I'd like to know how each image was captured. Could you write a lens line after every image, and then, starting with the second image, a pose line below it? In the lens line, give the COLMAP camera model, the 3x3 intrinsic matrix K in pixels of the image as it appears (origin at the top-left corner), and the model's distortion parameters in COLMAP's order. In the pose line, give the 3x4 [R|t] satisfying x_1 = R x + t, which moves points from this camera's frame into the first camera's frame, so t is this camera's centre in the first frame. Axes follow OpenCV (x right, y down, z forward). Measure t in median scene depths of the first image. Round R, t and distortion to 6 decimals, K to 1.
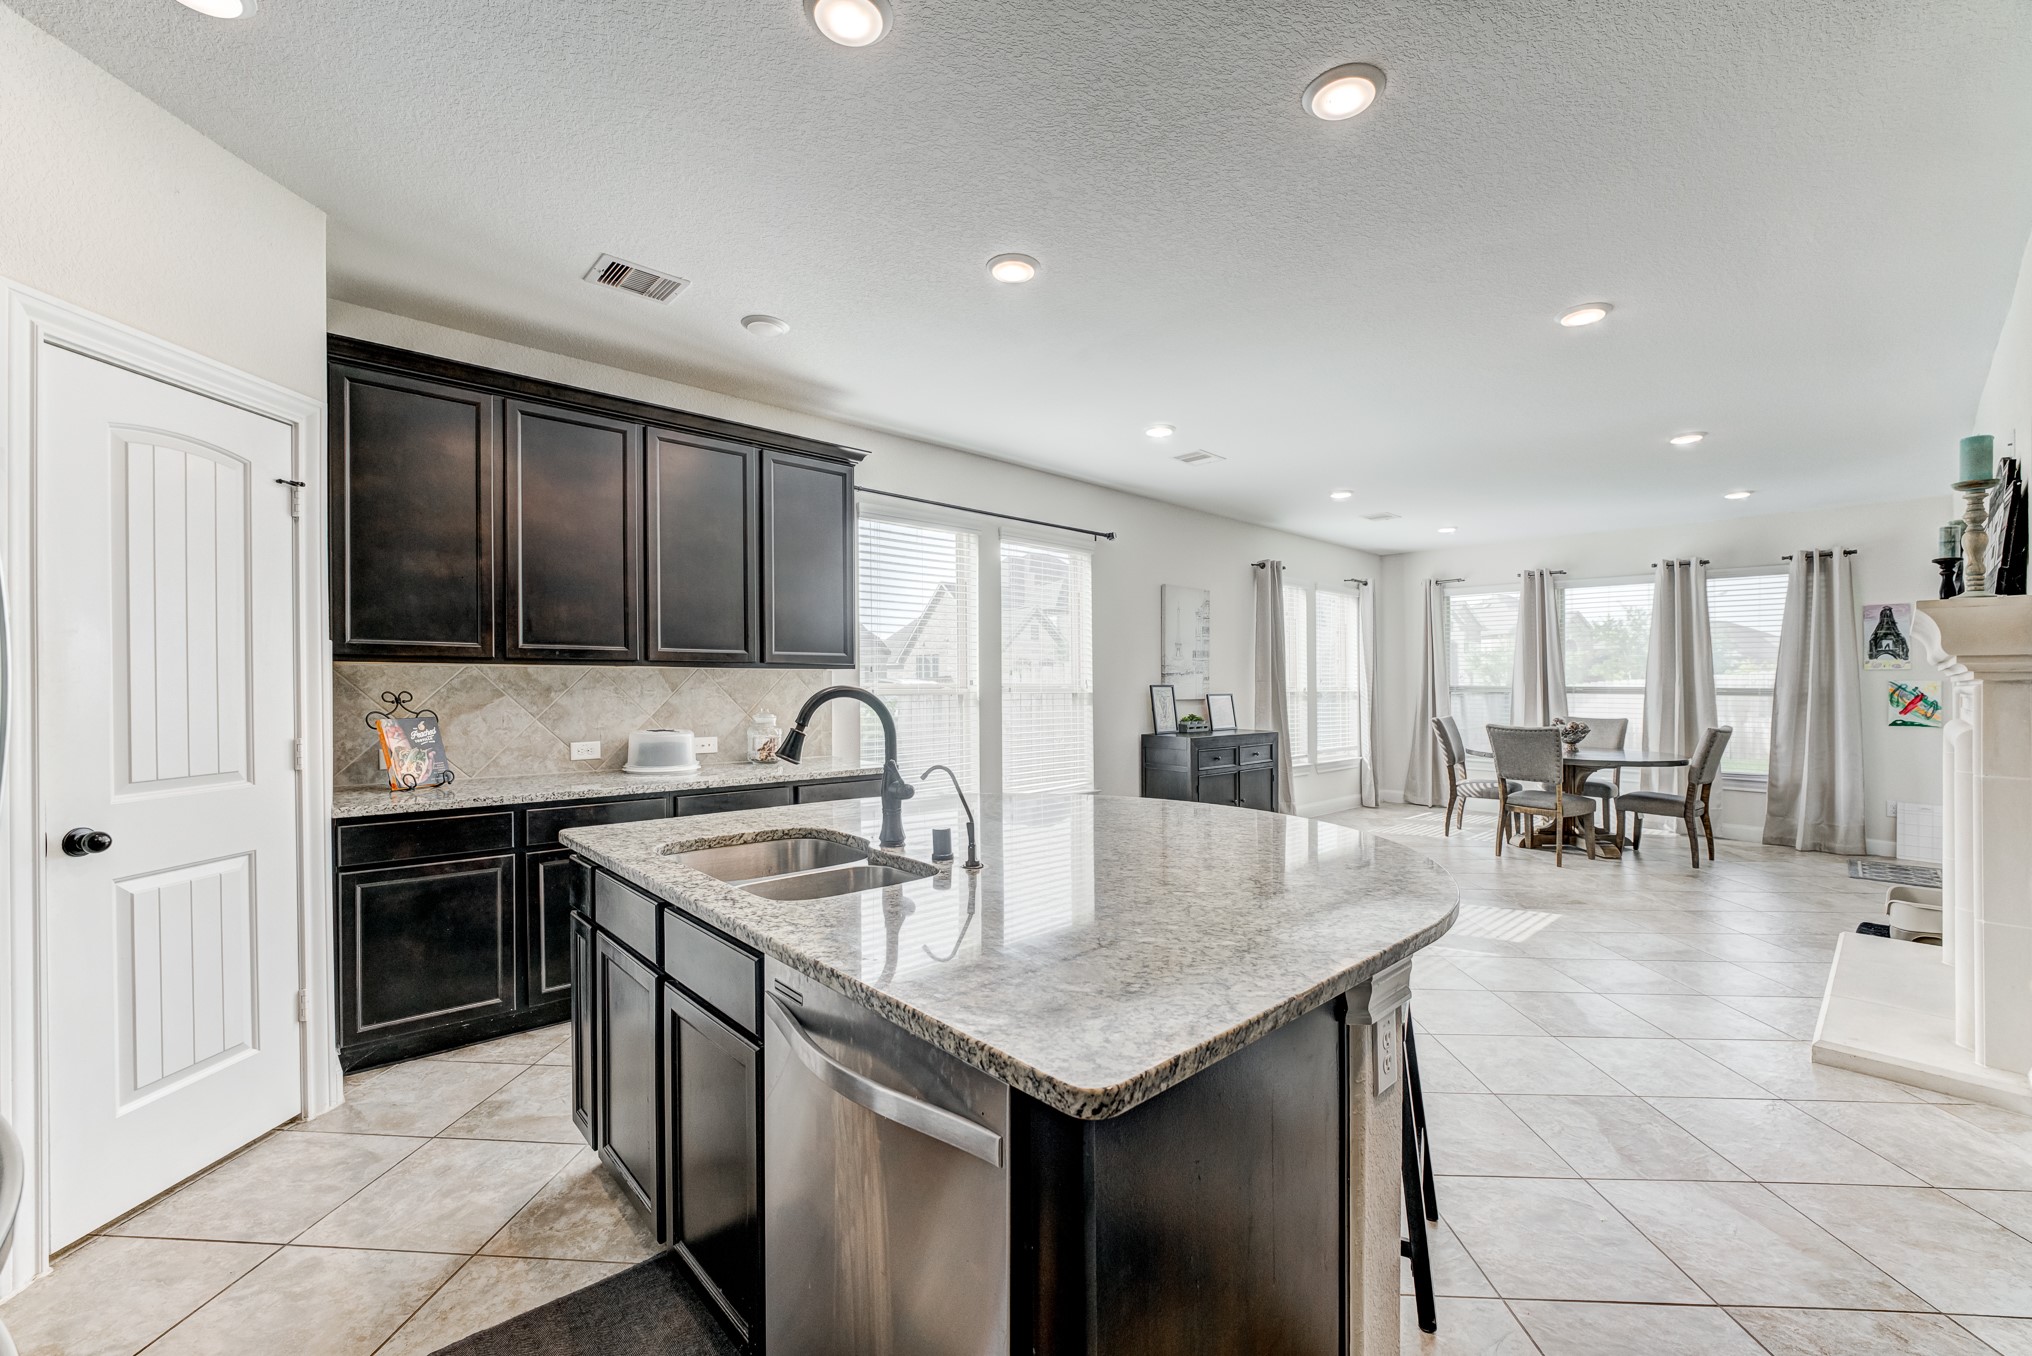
lens RADIAL K [[829.9, 0, 1002.5], [0, 829.9, 679.2], [0, 0, 1]] dist [-0.014492, 0.001090]
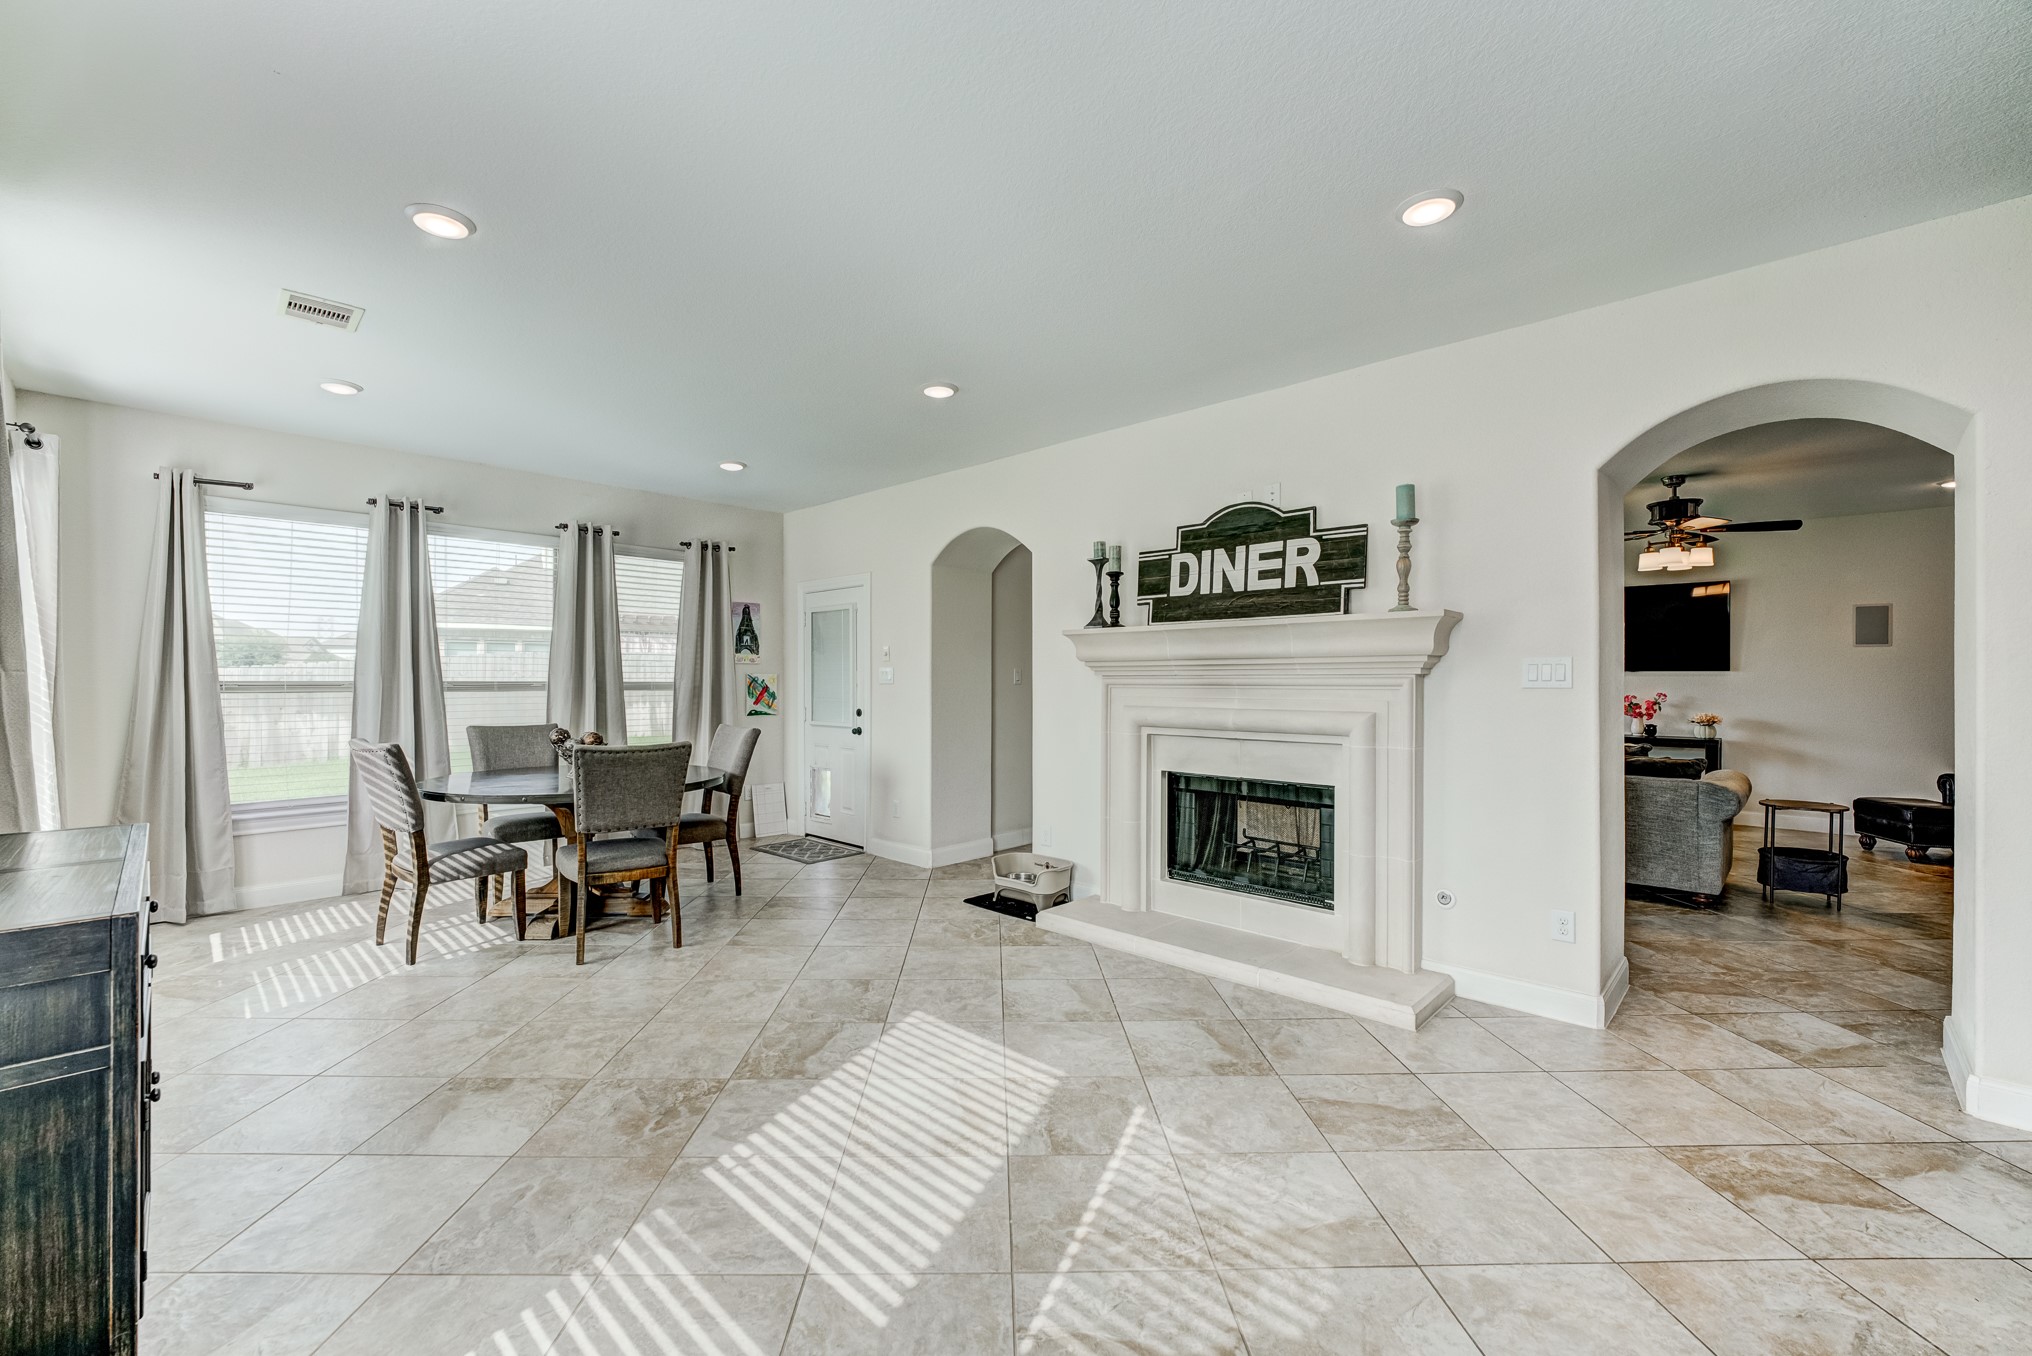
lens RADIAL K [[829.9, 0, 1006.4], [0, 829.9, 677.4], [0, 0, 1]] dist [-0.014492, 0.001090]
pose [[-0.062255, -0.001362, 0.998059, -0.018789], [-0.000584, 0.999999, 0.001328, 0.004840], [-0.998060, -0.000500, -0.062255, 0.711269]]
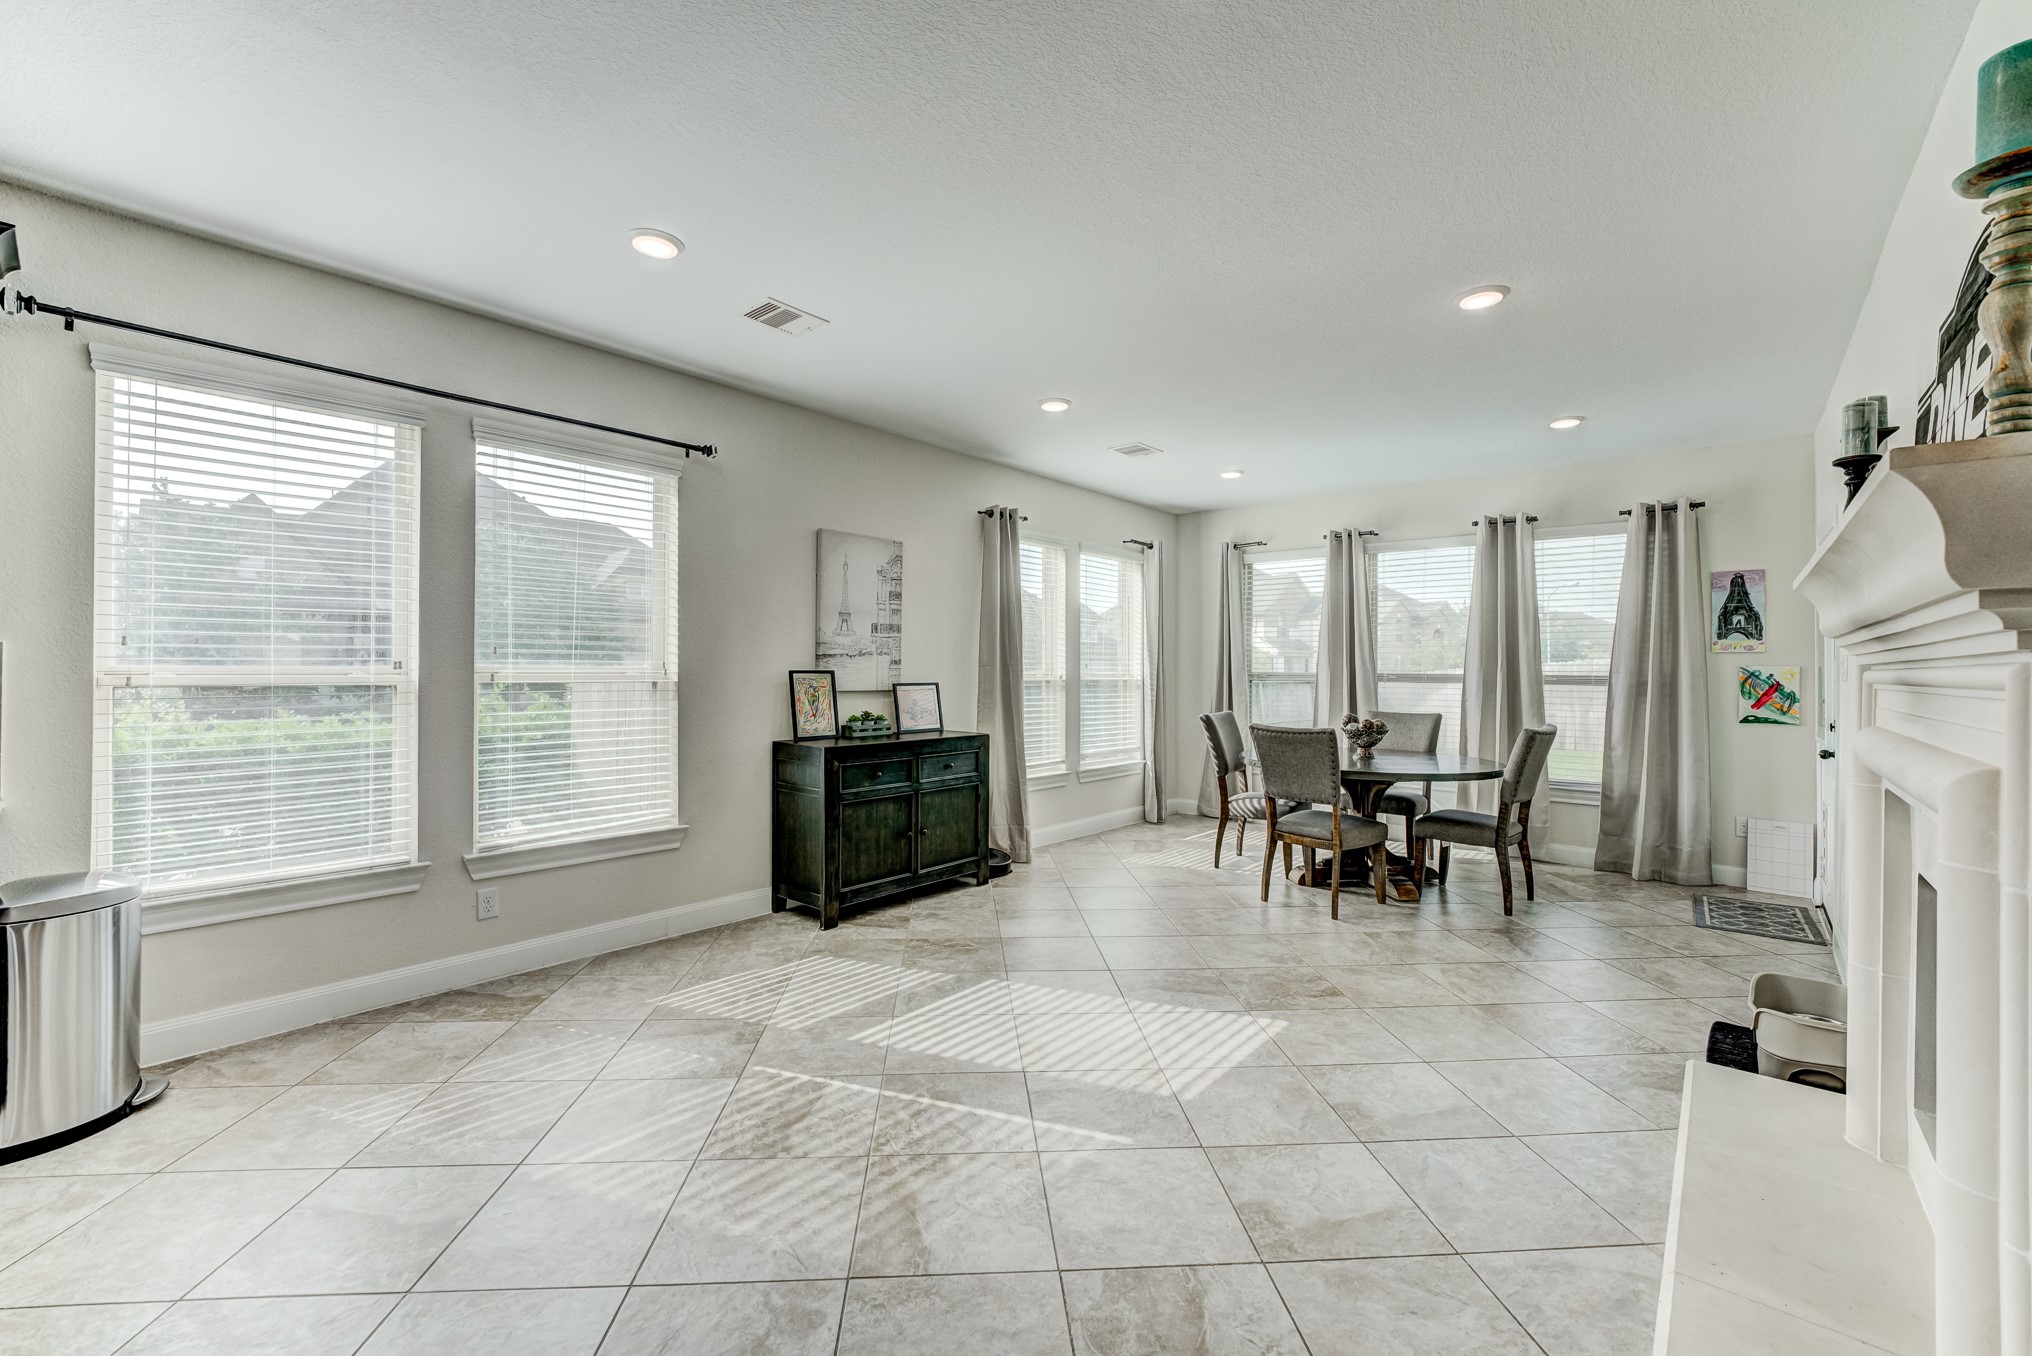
lens RADIAL K [[829.9, 0, 1005.9], [0, 829.9, 674.5], [0, 0, 1]] dist [-0.014492, 0.001090]
pose [[0.993677, 0.000690, 0.112275, 0.274577], [-0.001652, 0.999963, 0.008474, 0.004133], [-0.112265, -0.008606, 0.993641, 0.275911]]
